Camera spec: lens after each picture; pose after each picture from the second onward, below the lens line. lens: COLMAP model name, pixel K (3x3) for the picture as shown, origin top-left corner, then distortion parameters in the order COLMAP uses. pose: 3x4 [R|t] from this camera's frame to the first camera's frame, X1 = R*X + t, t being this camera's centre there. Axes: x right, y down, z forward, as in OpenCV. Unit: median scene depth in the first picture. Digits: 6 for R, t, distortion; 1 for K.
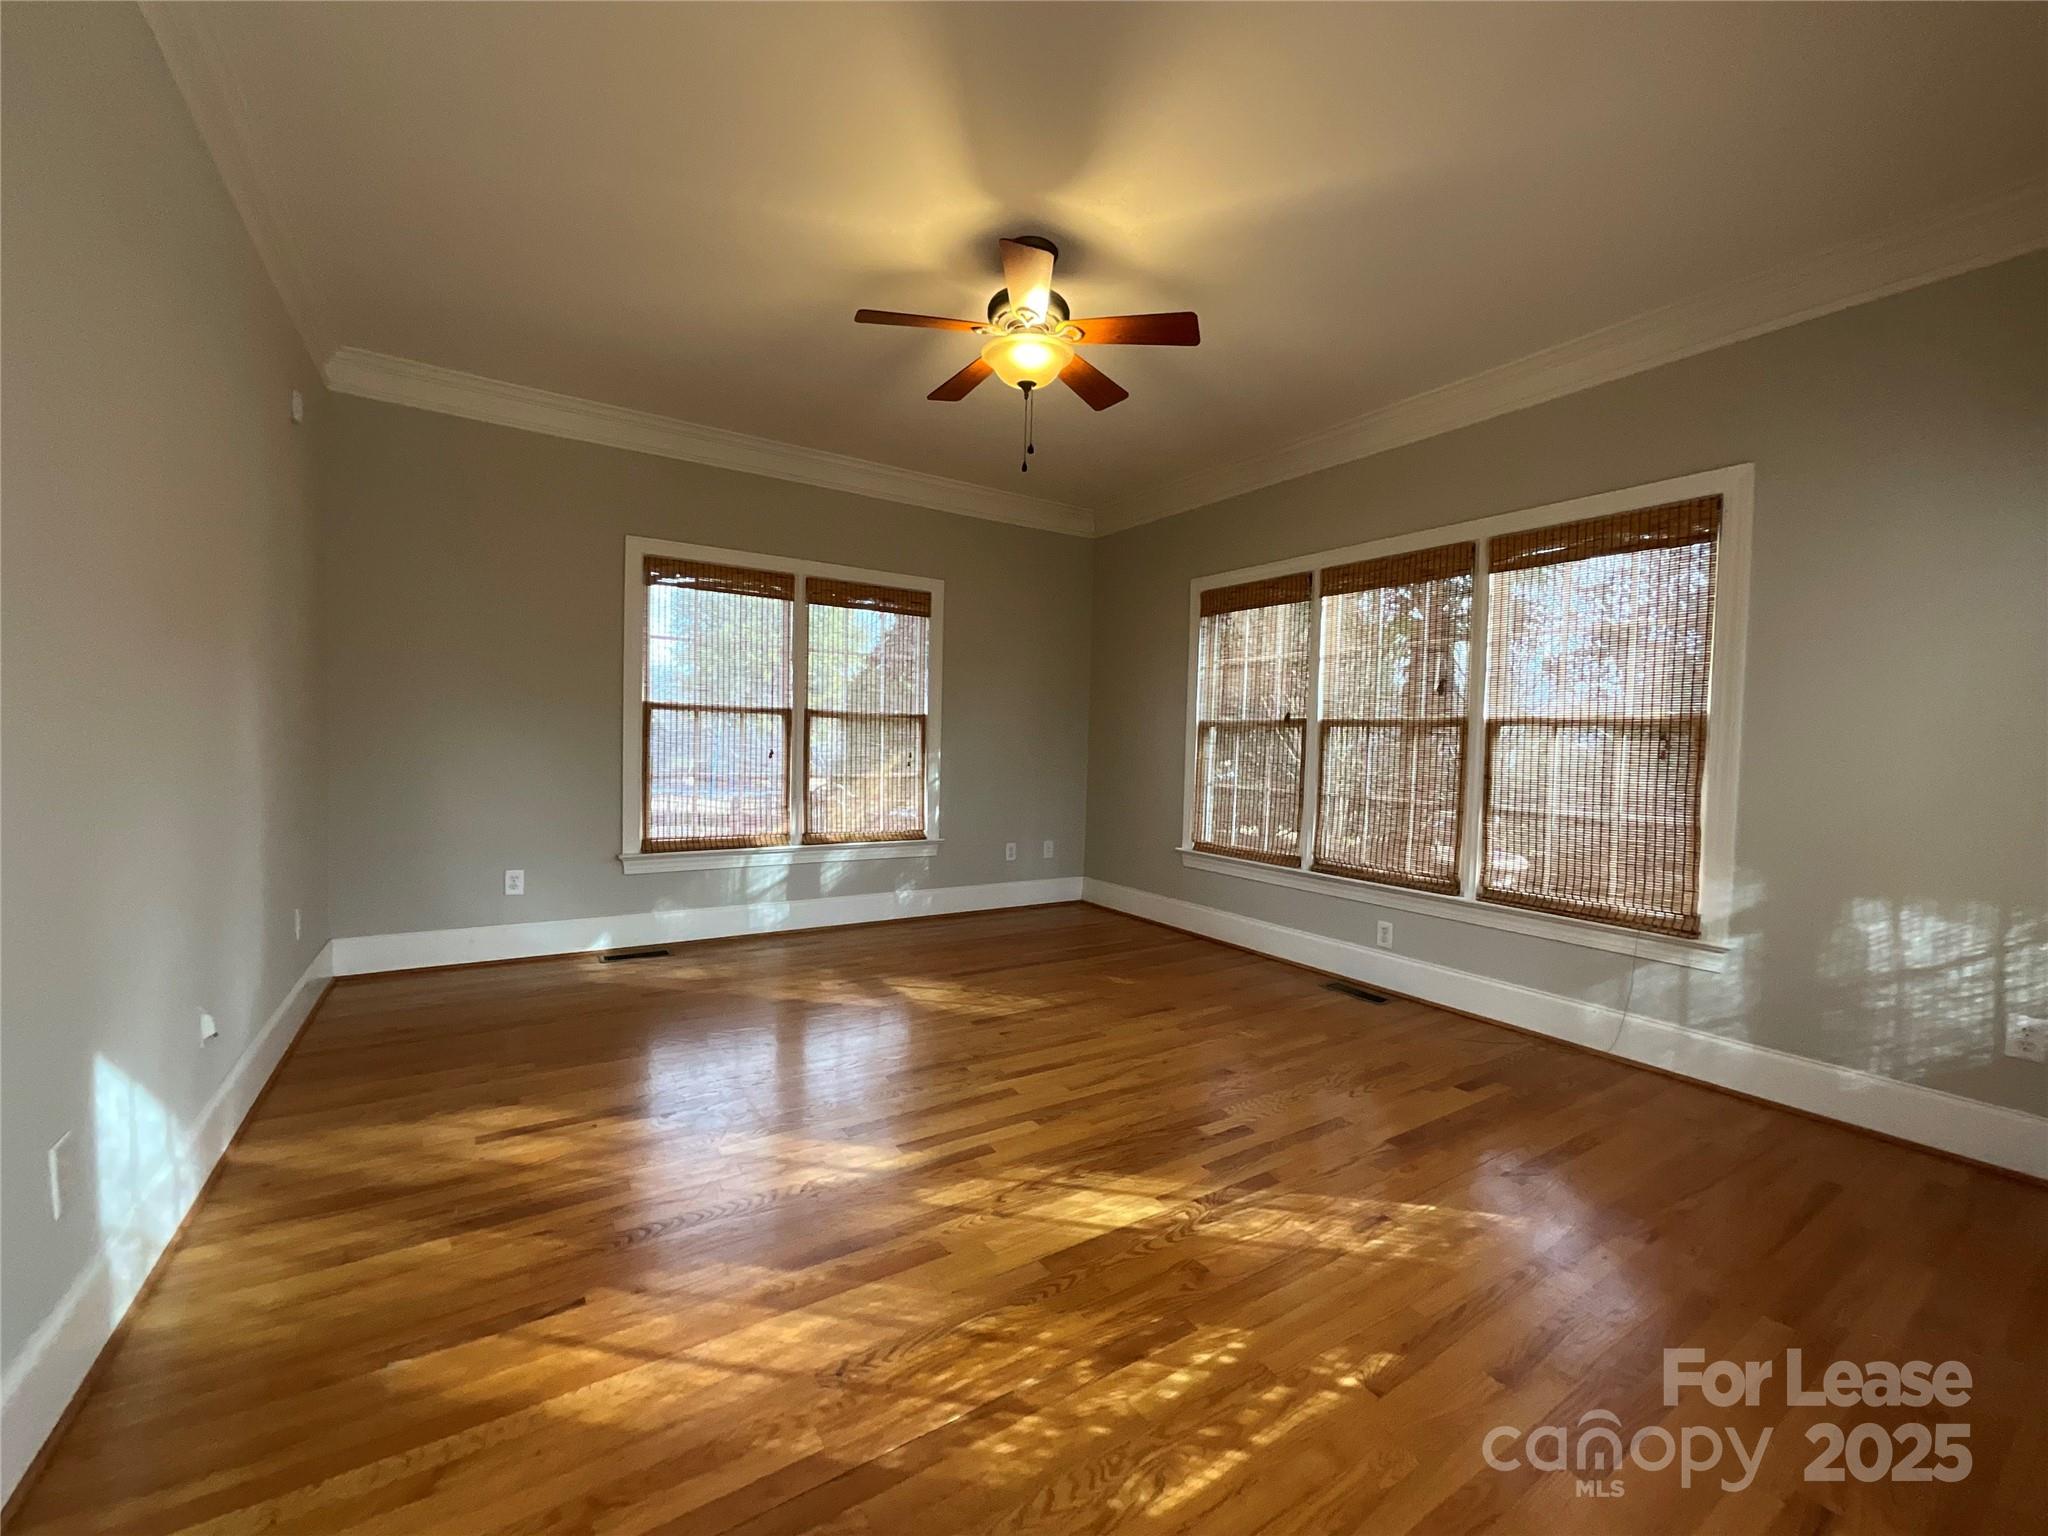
lens RADIAL K [[829.6, 0, 1027.5], [0, 829.6, 769.2], [0, 0, 1]] dist [-0.000301, -0.000154]
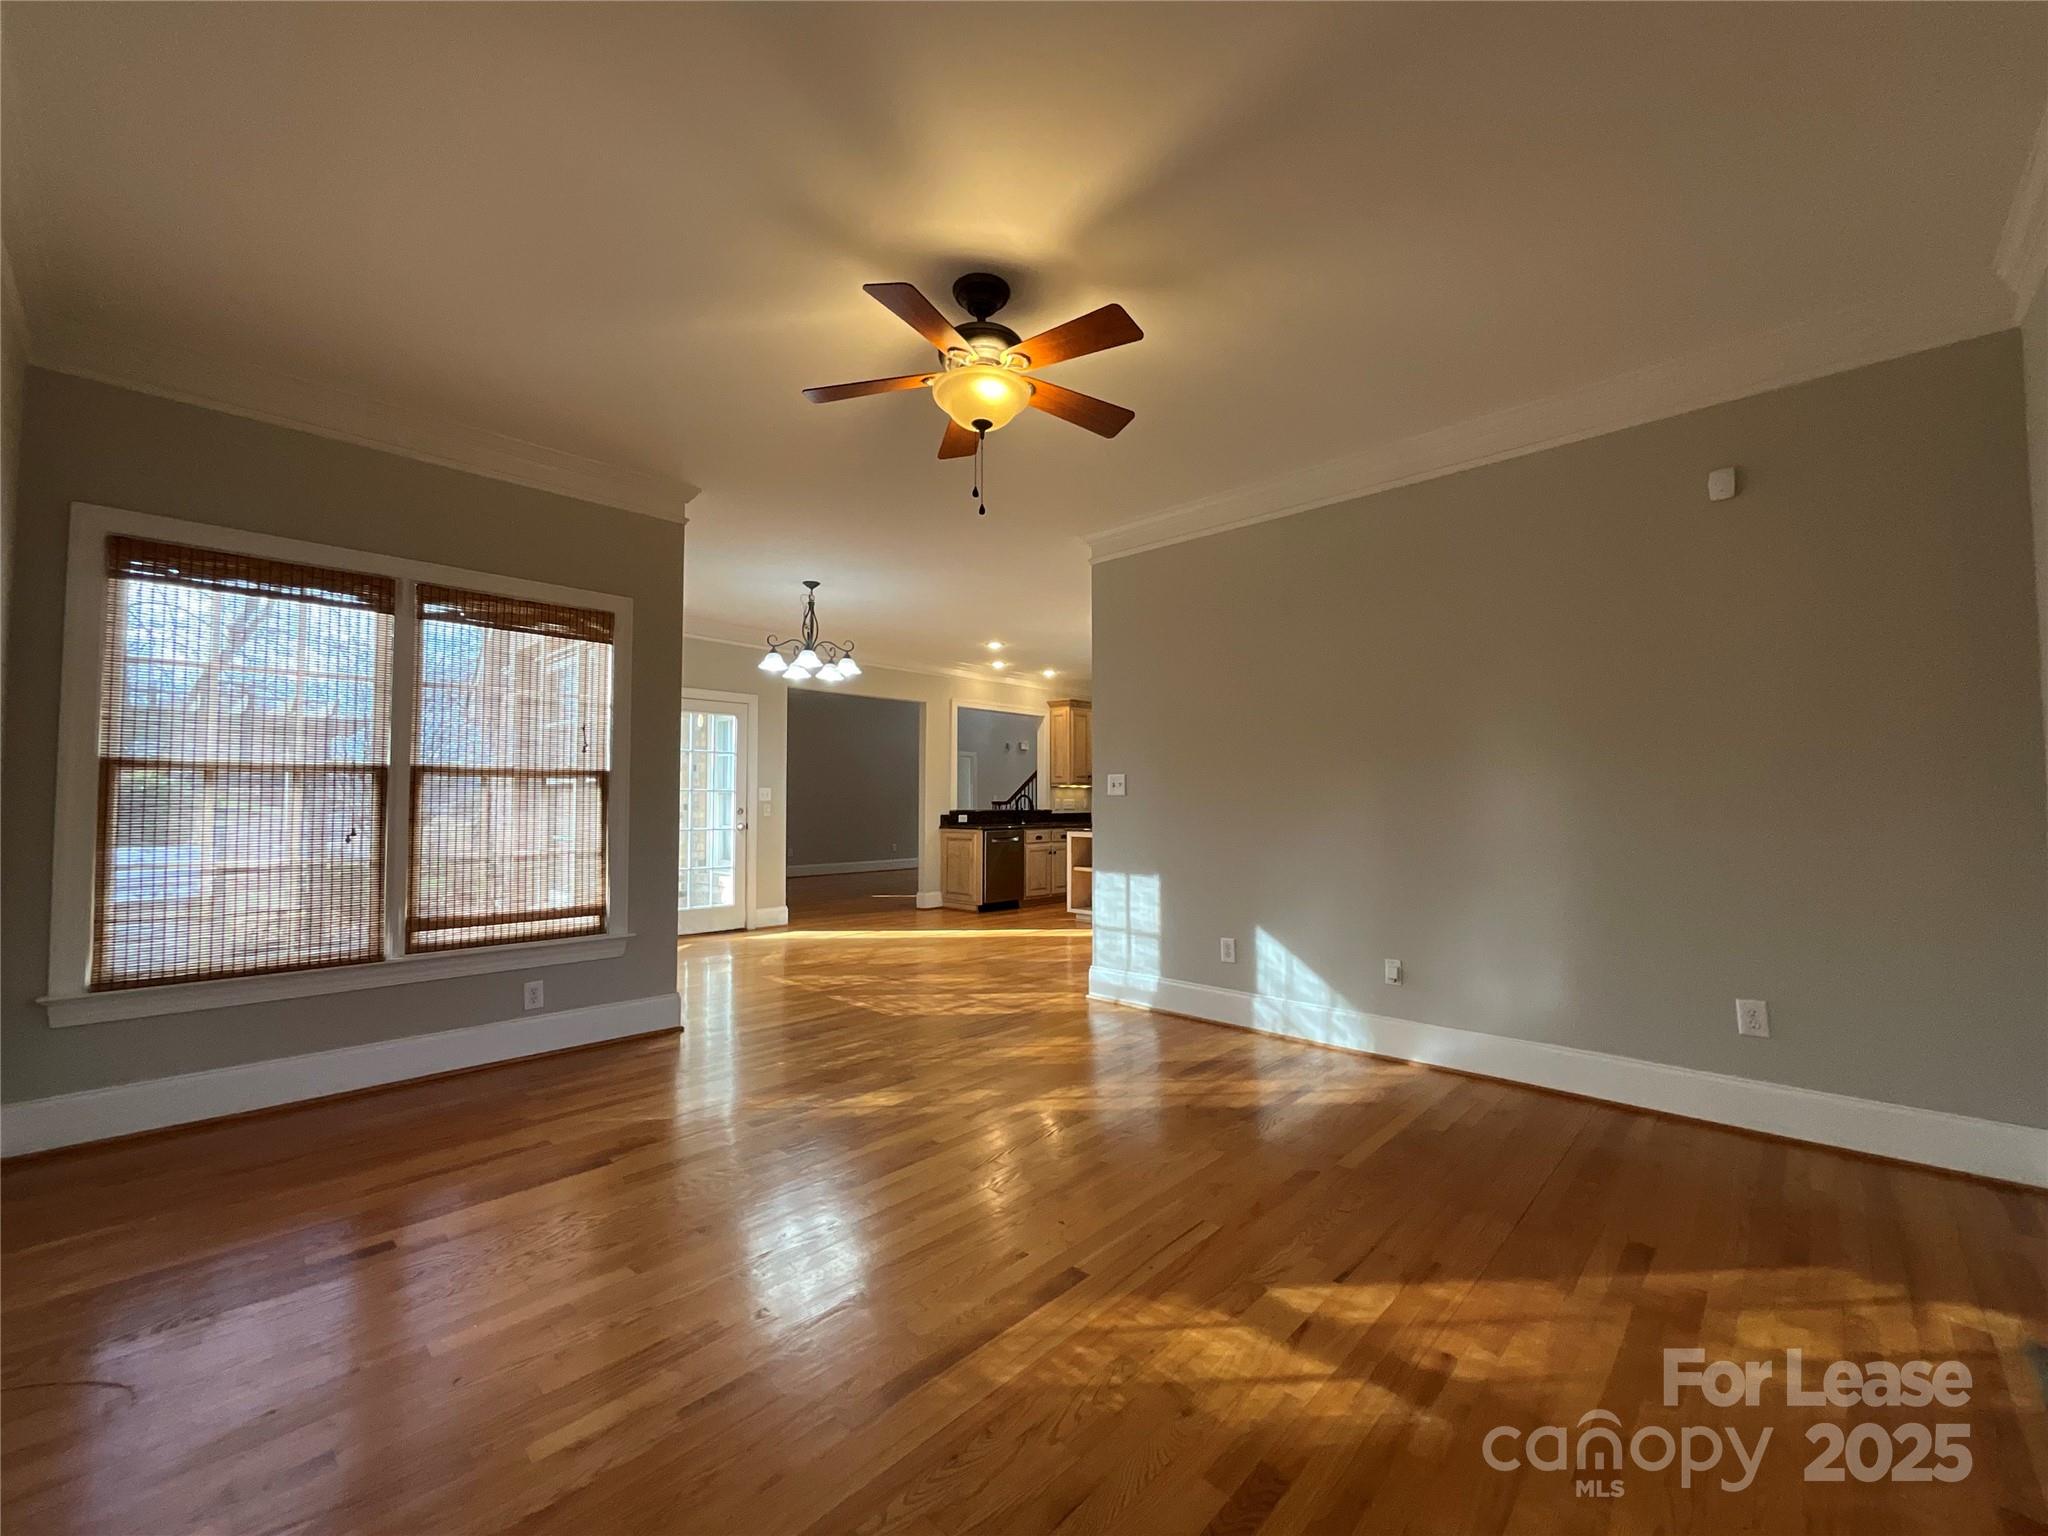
lens RADIAL K [[829.6, 0, 1027.5], [0, 829.6, 769.2], [0, 0, 1]] dist [-0.000301, -0.000154]
pose [[-0.972576, -0.037656, -0.229517, 0.167812], [-0.034357, 0.999241, -0.018353, -0.063144], [0.230034, -0.009965, -0.973132, 2.130697]]
